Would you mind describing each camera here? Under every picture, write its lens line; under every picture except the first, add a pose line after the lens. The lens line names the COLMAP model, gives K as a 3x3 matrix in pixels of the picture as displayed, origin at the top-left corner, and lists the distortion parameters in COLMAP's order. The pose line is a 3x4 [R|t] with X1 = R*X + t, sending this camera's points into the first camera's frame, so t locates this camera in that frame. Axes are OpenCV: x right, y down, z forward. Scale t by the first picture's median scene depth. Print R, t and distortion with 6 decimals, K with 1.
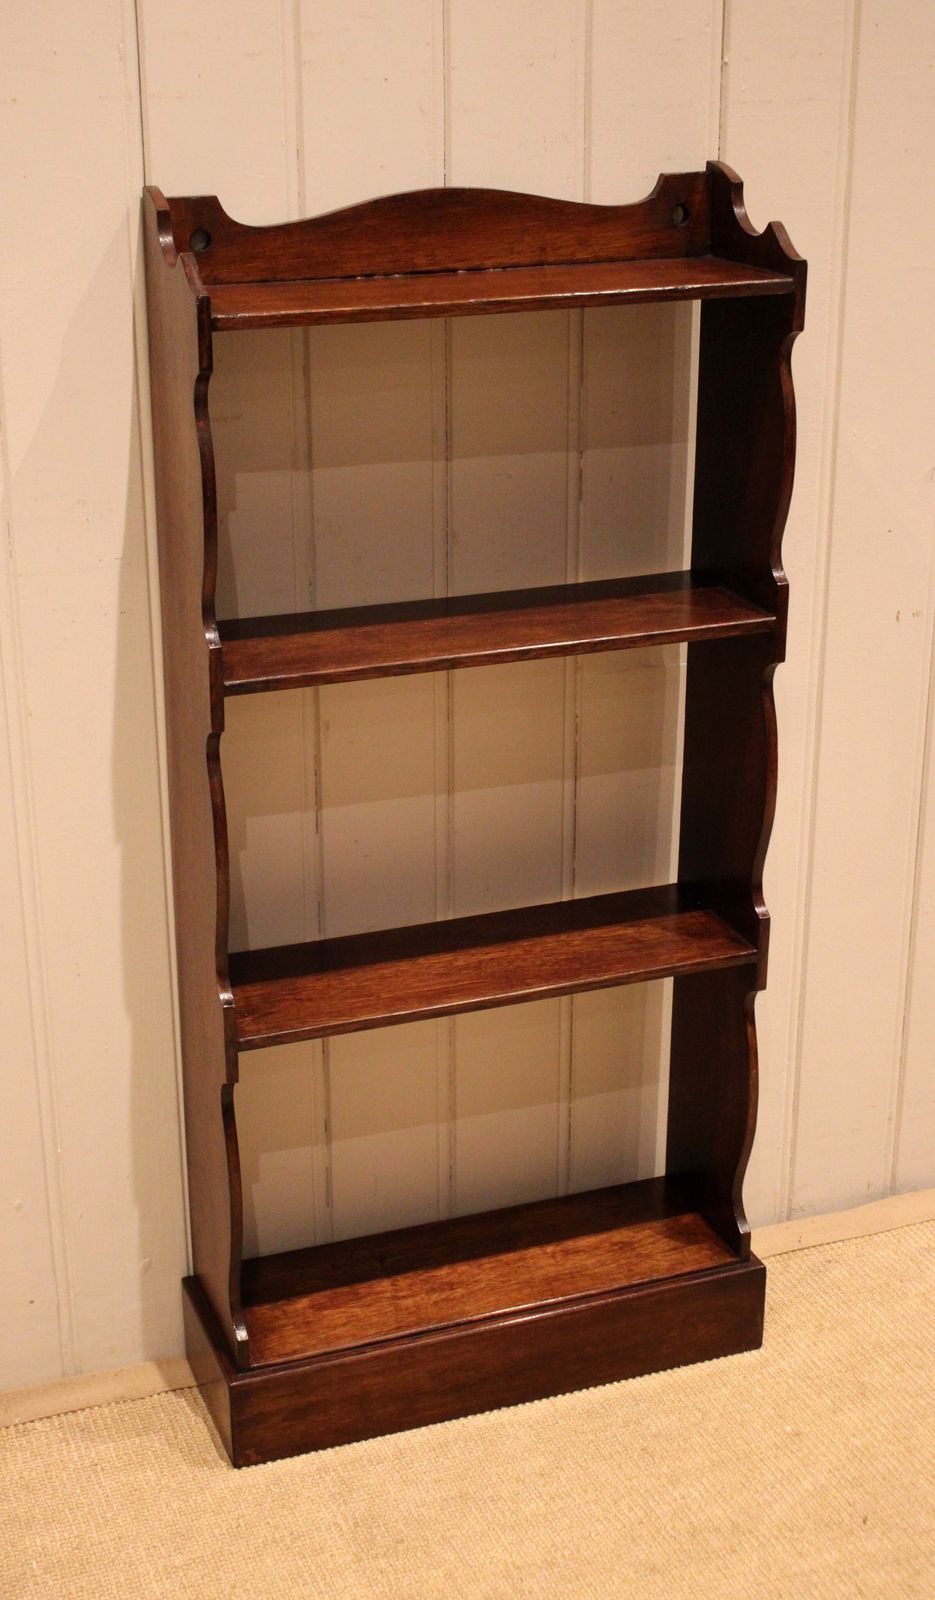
lens RADIAL K [[2121.8, 0, 392.1], [0, 2121.8, 802.6], [0, 0, 1]] dist [-0.025984, -0.011931]
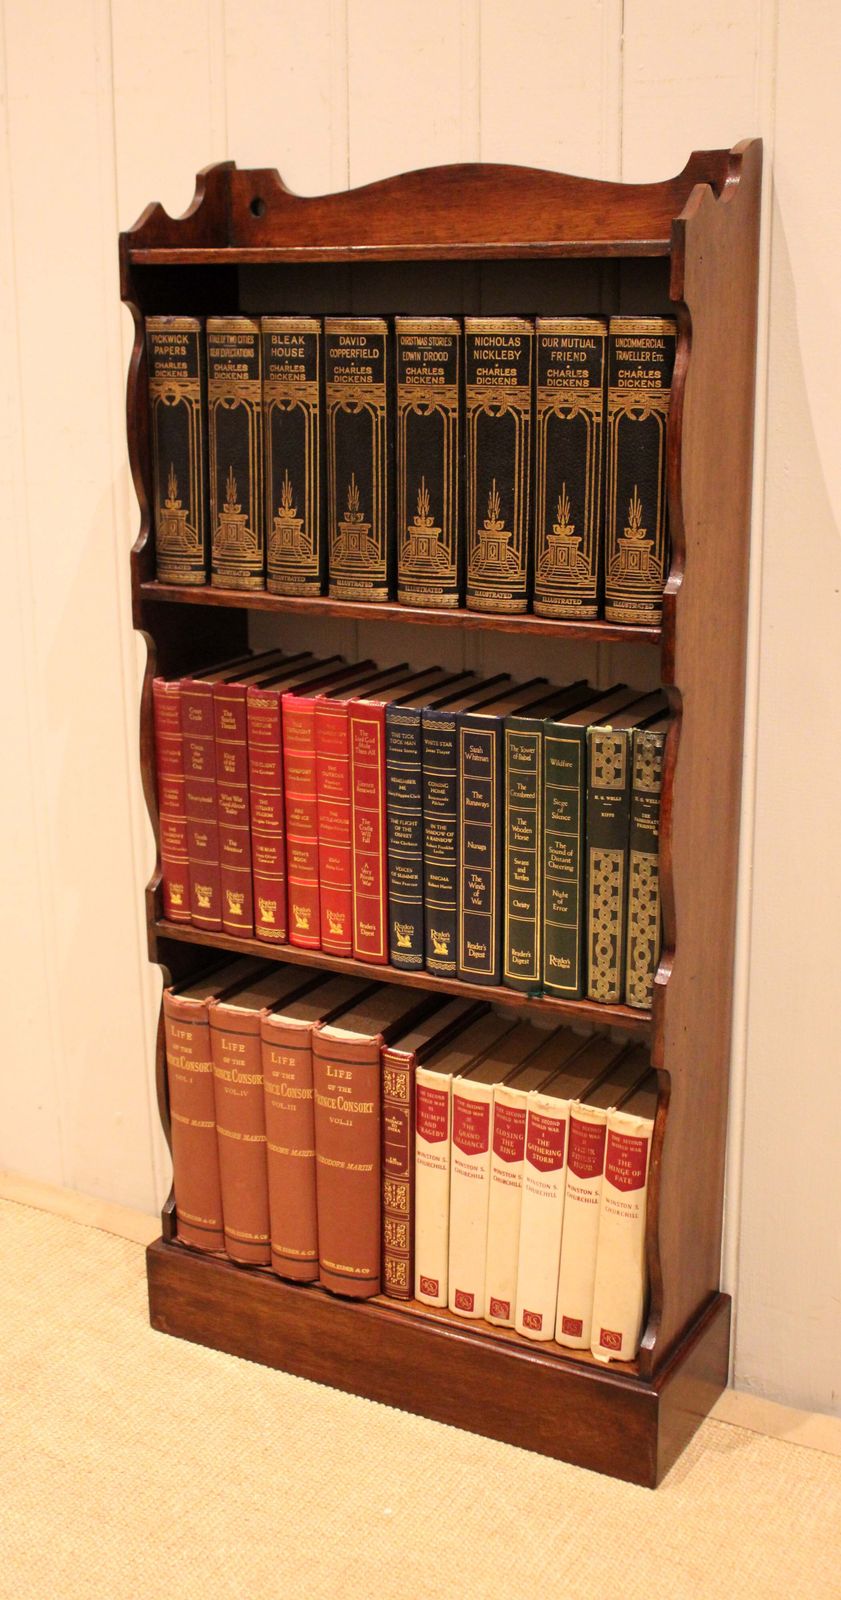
lens RADIAL K [[1840.4, 0, 420.5], [0, 1840.4, 800.0], [0, 0, 1]] dist [-0.089078, 0.041256]
pose [[0.672181, 0.210883, -0.709719, 0.638818], [-0.272237, 0.961824, 0.027954, -0.012993], [0.688520, 0.174422, 0.703930, 0.386805]]
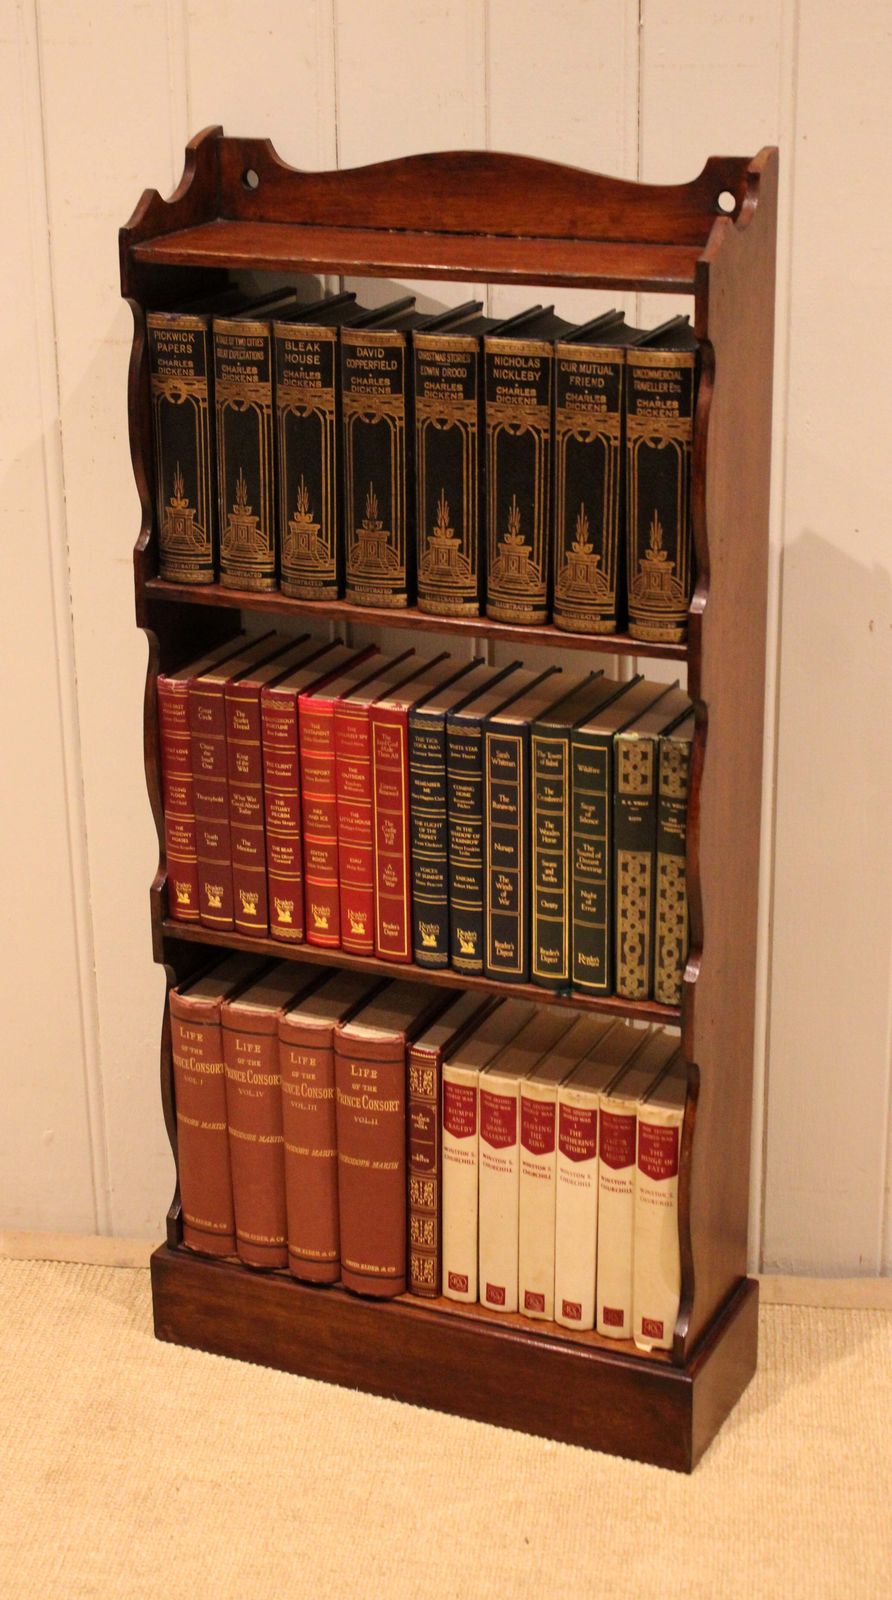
lens RADIAL K [[2613.7, 0, 453.3], [0, 2613.7, 780.3], [0, 0, 1]] dist [-0.010407, -0.057258]
pose [[0.726766, 0.240459, -0.643421, 0.804051], [-0.248420, 0.965330, 0.080163, -0.092564], [0.640389, 0.101579, 0.761304, 0.083332]]
